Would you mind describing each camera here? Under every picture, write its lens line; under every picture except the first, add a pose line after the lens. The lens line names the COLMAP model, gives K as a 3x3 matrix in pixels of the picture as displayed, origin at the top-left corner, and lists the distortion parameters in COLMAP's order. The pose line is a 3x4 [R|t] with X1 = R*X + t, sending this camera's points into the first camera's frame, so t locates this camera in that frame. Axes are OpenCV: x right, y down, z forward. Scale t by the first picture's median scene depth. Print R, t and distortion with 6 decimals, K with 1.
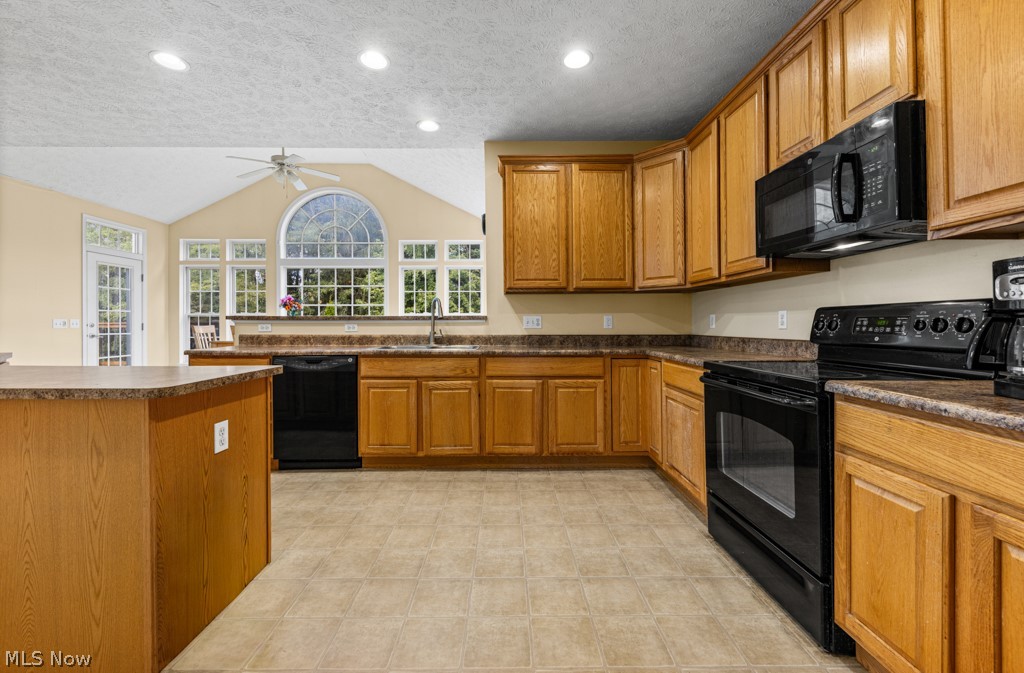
lens RADIAL K [[398.5, 0, 526.1], [0, 398.5, 314.8], [0, 0, 1]] dist [-0.012944, -0.000138]
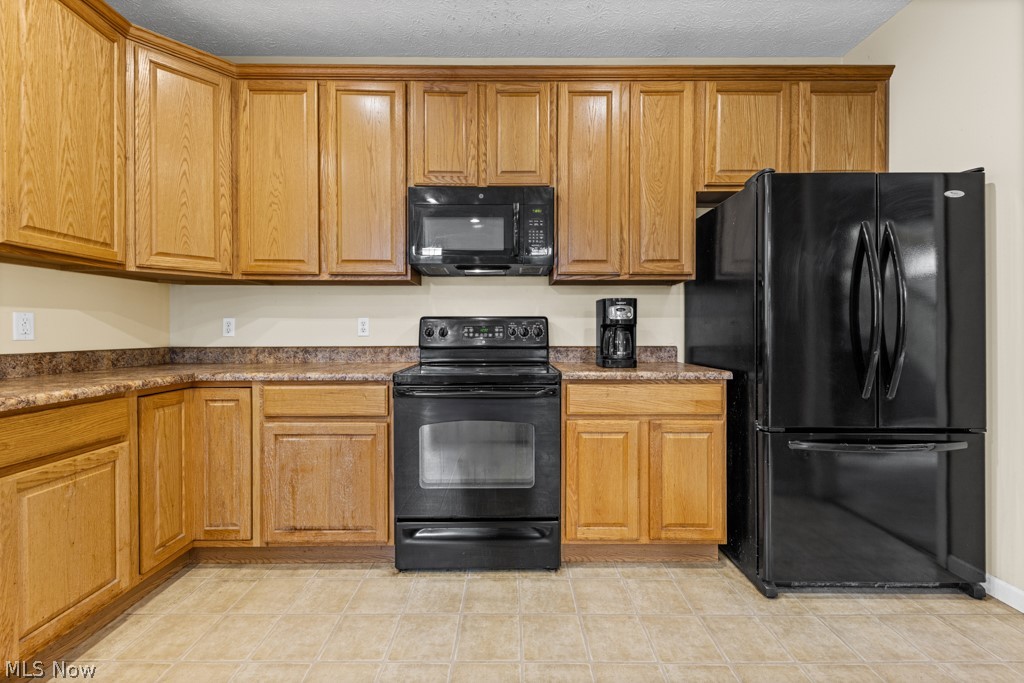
lens RADIAL K [[407.6, 0, 494.5], [0, 407.6, 328.2], [0, 0, 1]] dist [-0.000324, -0.006597]
pose [[0.040277, 0.009528, 0.999143, -0.298675], [-0.023251, 0.999693, -0.008596, 0.014081], [-0.998918, -0.022885, 0.040486, 0.522963]]
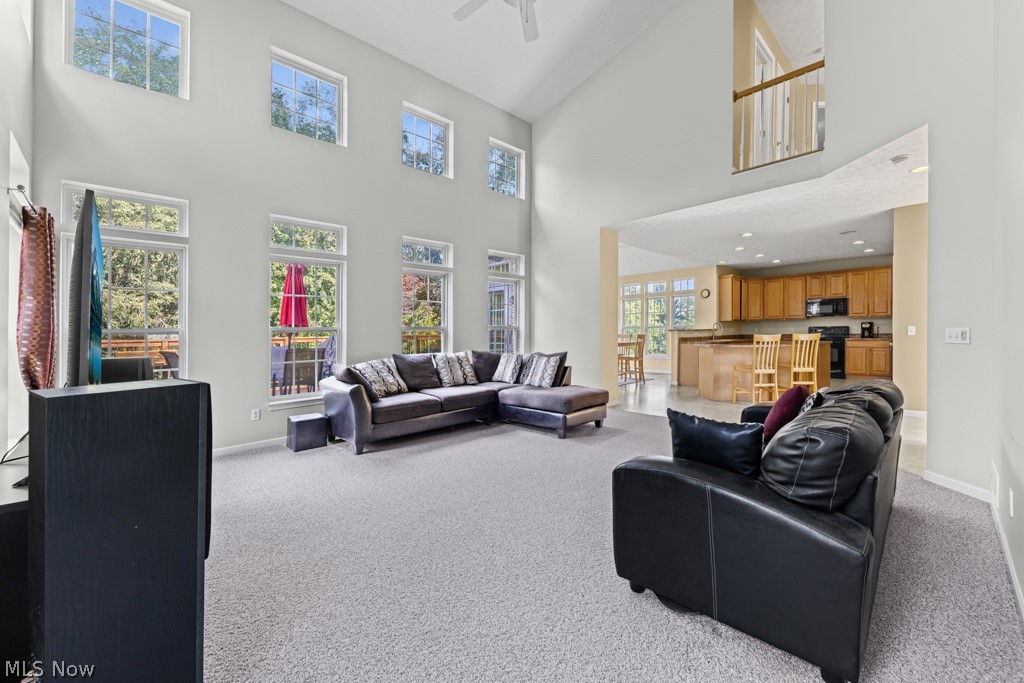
lens RADIAL K [[416.1, 0, 507.8], [0, 416.1, 336.0], [0, 0, 1]] dist [0.000865, -0.006111]
pose [[0.744589, 0.000306, 0.667523, -3.709268], [-0.011951, 0.999846, 0.012873, 0.048327], [-0.667416, -0.017563, 0.744478, -0.201699]]
